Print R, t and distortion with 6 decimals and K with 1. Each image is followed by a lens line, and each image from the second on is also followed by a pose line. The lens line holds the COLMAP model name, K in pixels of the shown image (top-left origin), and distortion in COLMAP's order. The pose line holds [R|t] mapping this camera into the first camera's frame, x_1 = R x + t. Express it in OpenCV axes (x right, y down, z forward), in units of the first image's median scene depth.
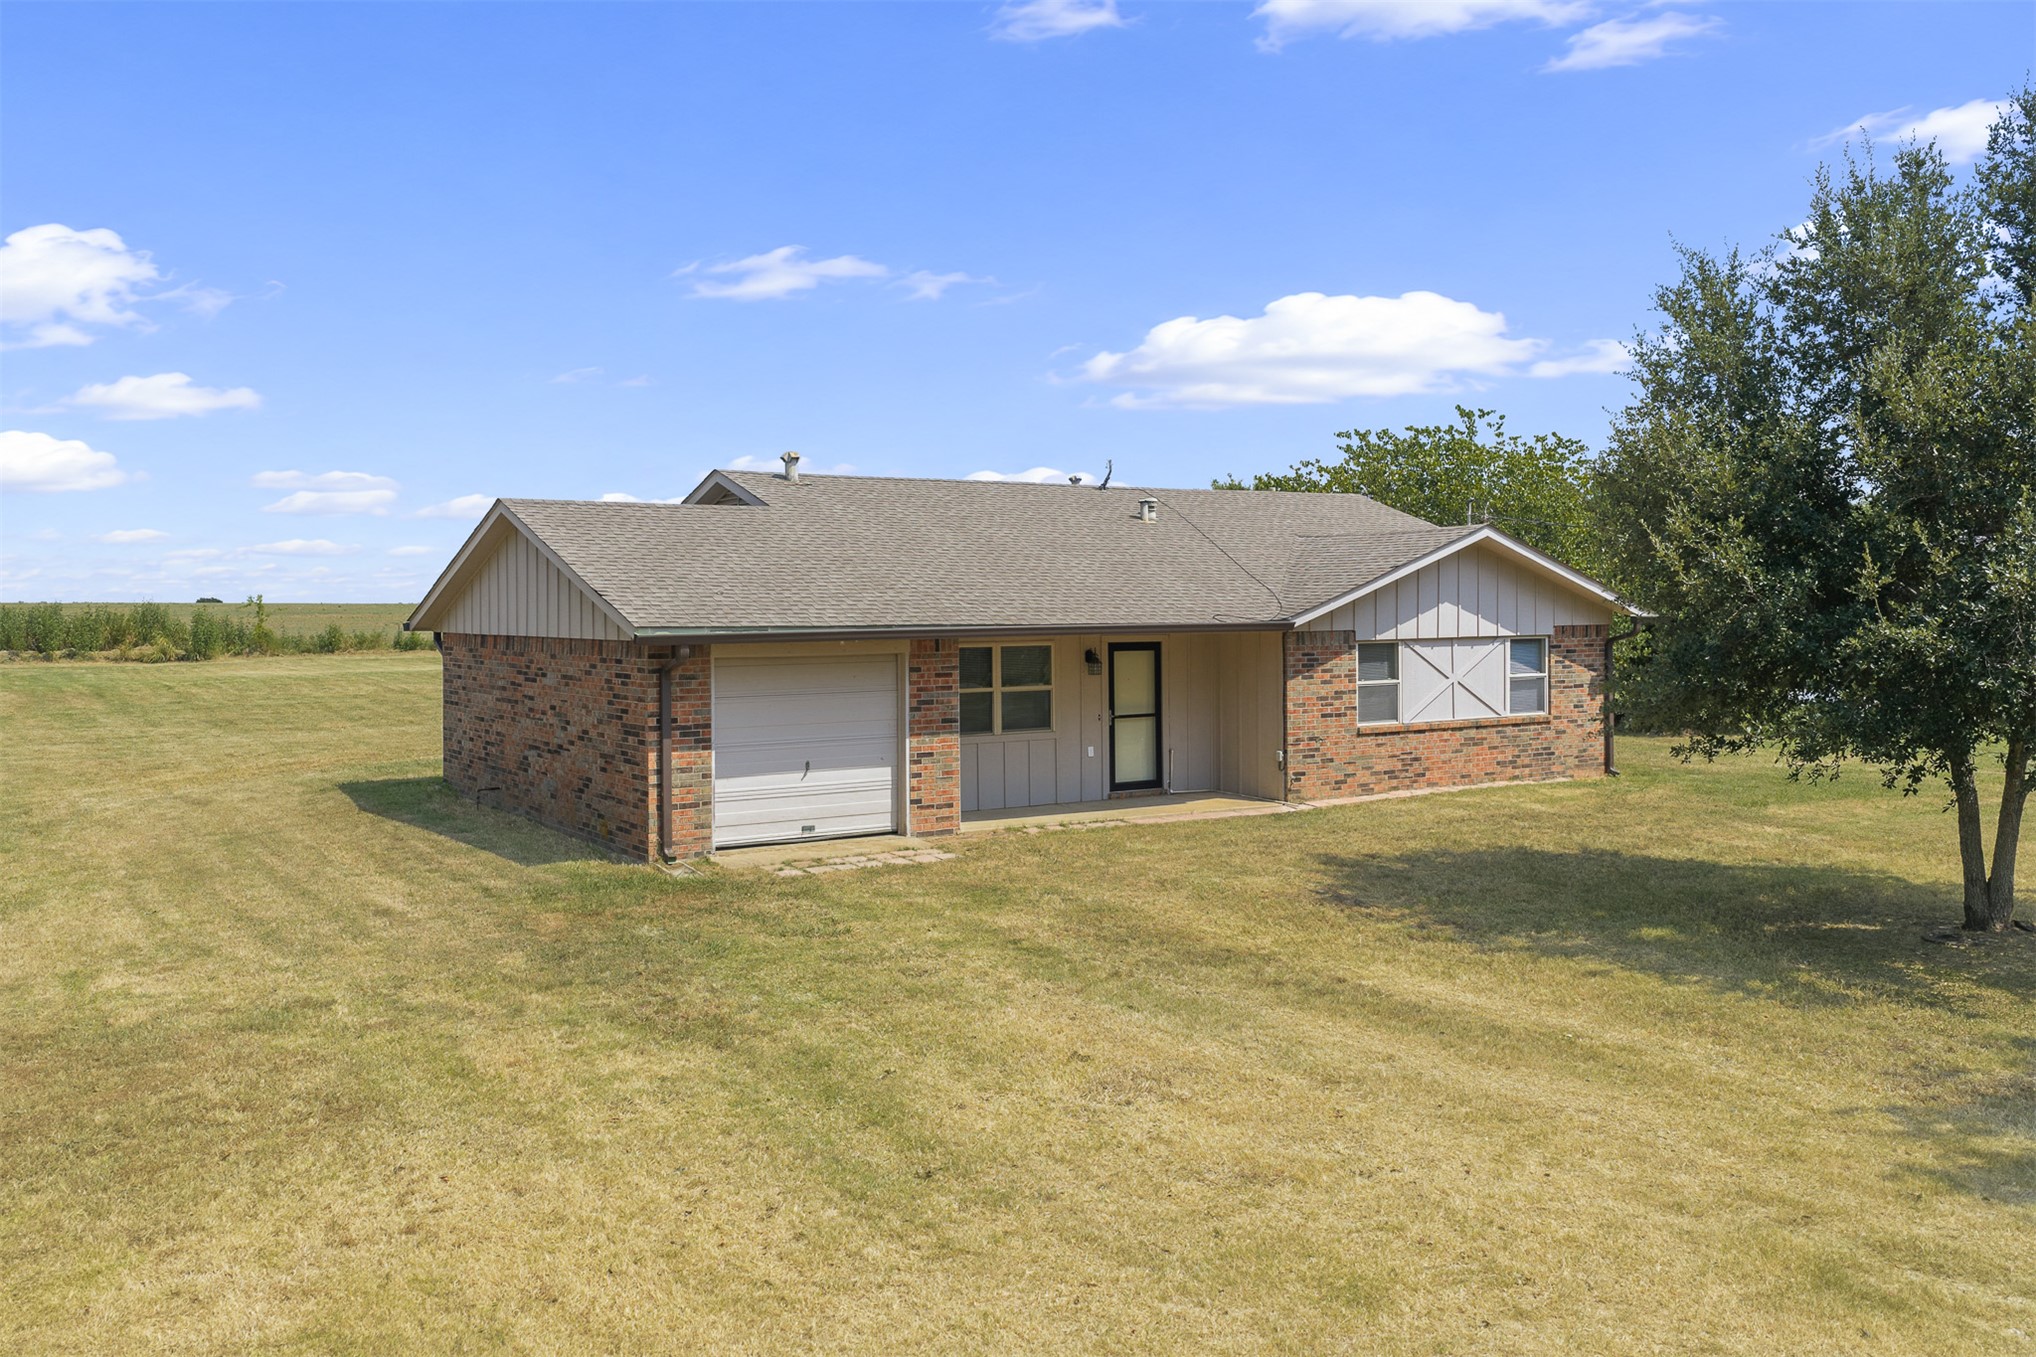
lens RADIAL K [[1758.4, 0, 1028.8], [0, 1758.4, 533.2], [0, 0, 1]] dist [0.016443, -0.057329]
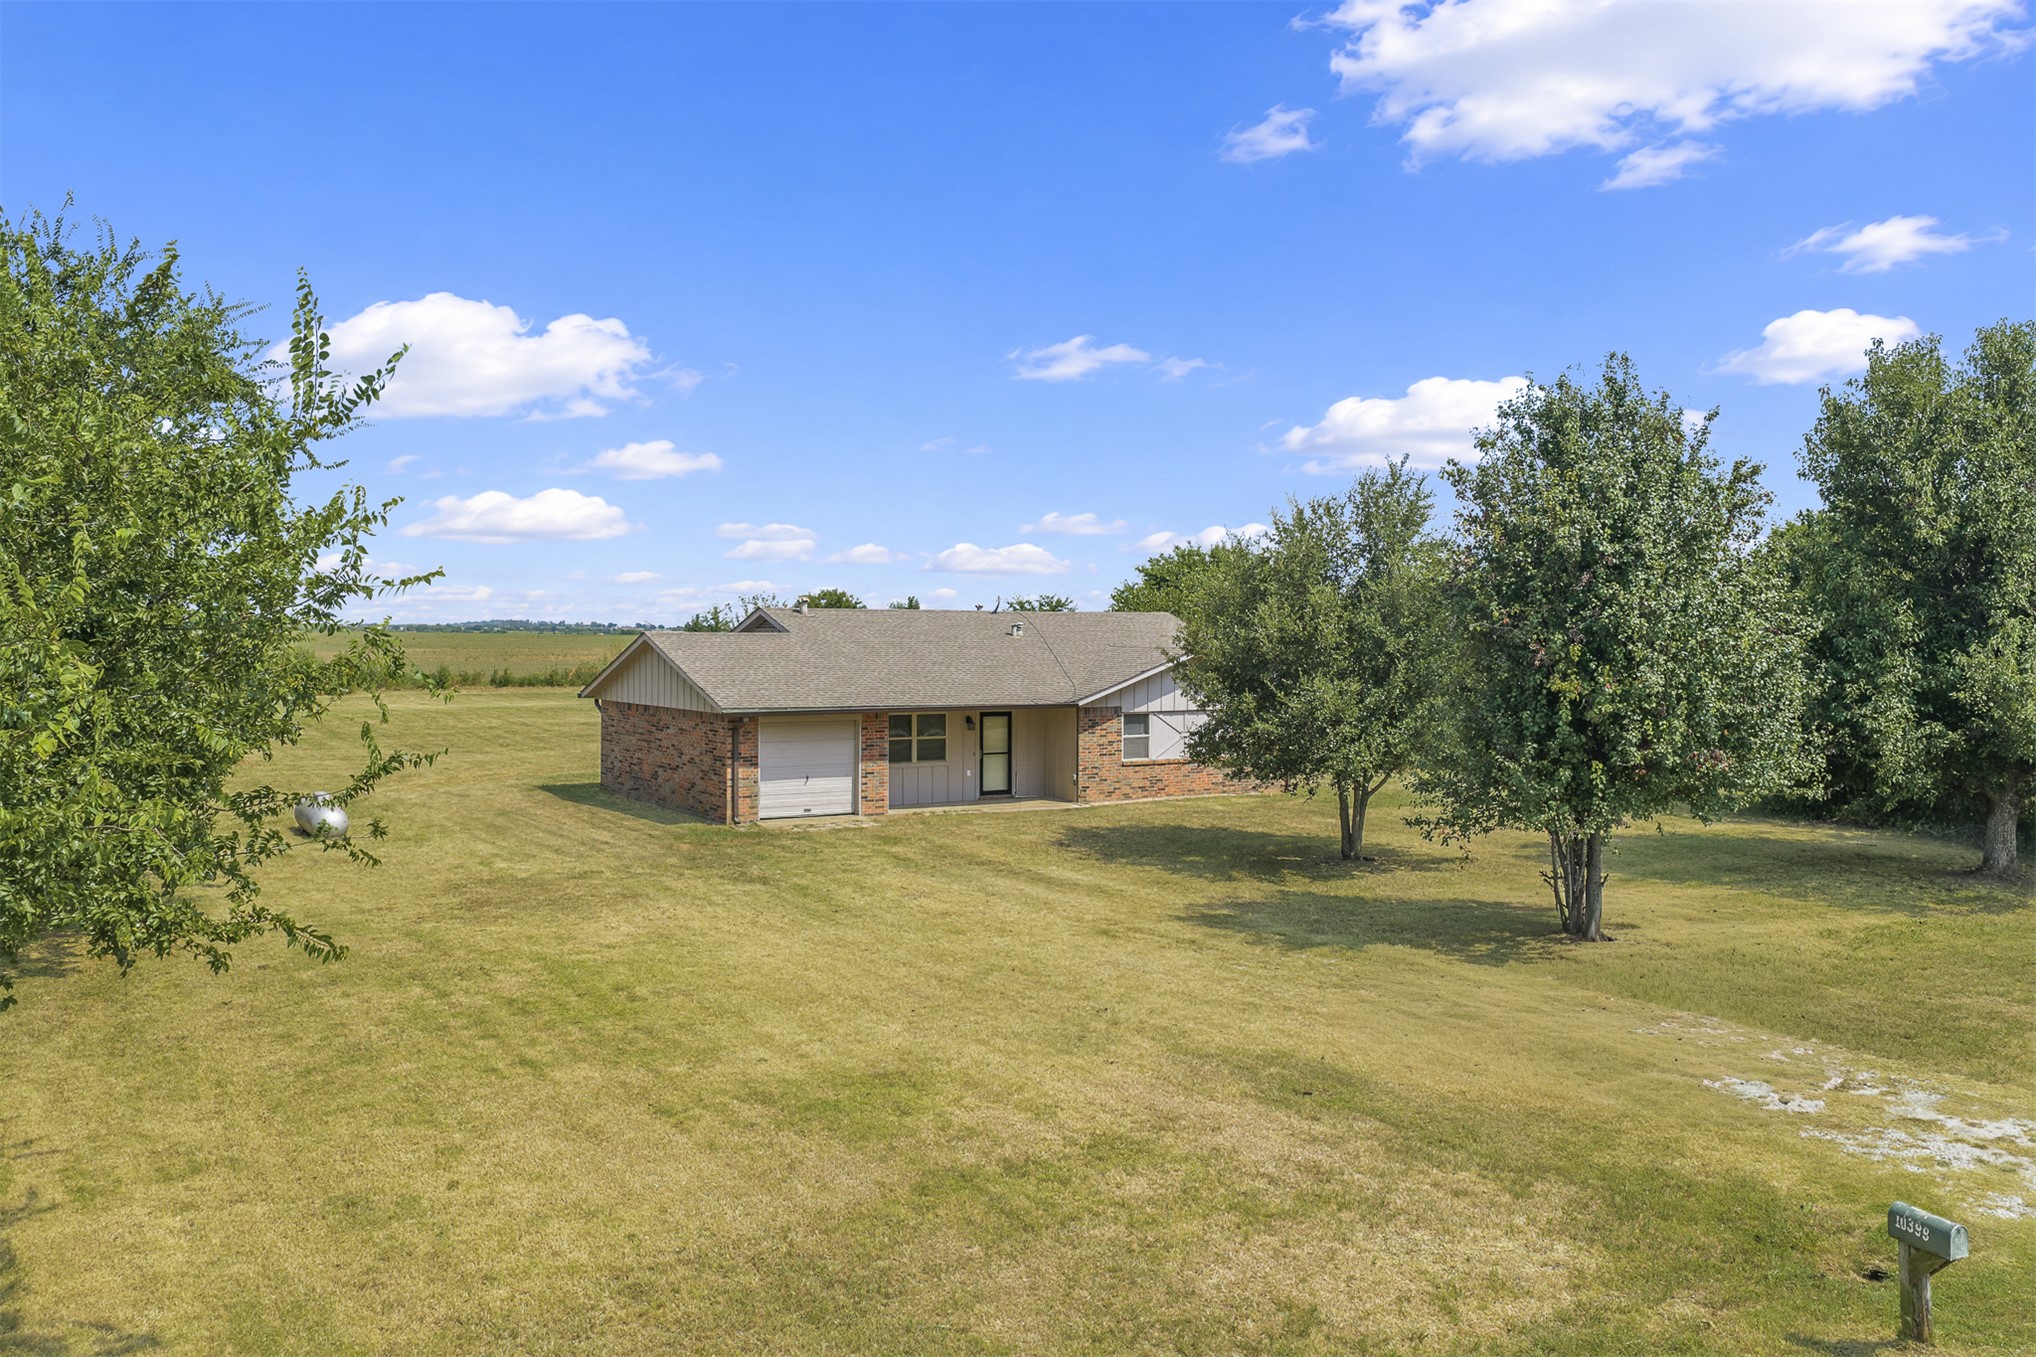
lens RADIAL K [[1712.6, 0, 1014.1], [0, 1712.6, 635.7], [0, 0, 1]] dist [0.009264, -0.014873]
pose [[0.999704, 0.012265, -0.020992, 0.131649], [-0.011396, 0.999093, 0.041033, -0.098282], [0.021476, -0.040781, 0.998937, -0.823778]]
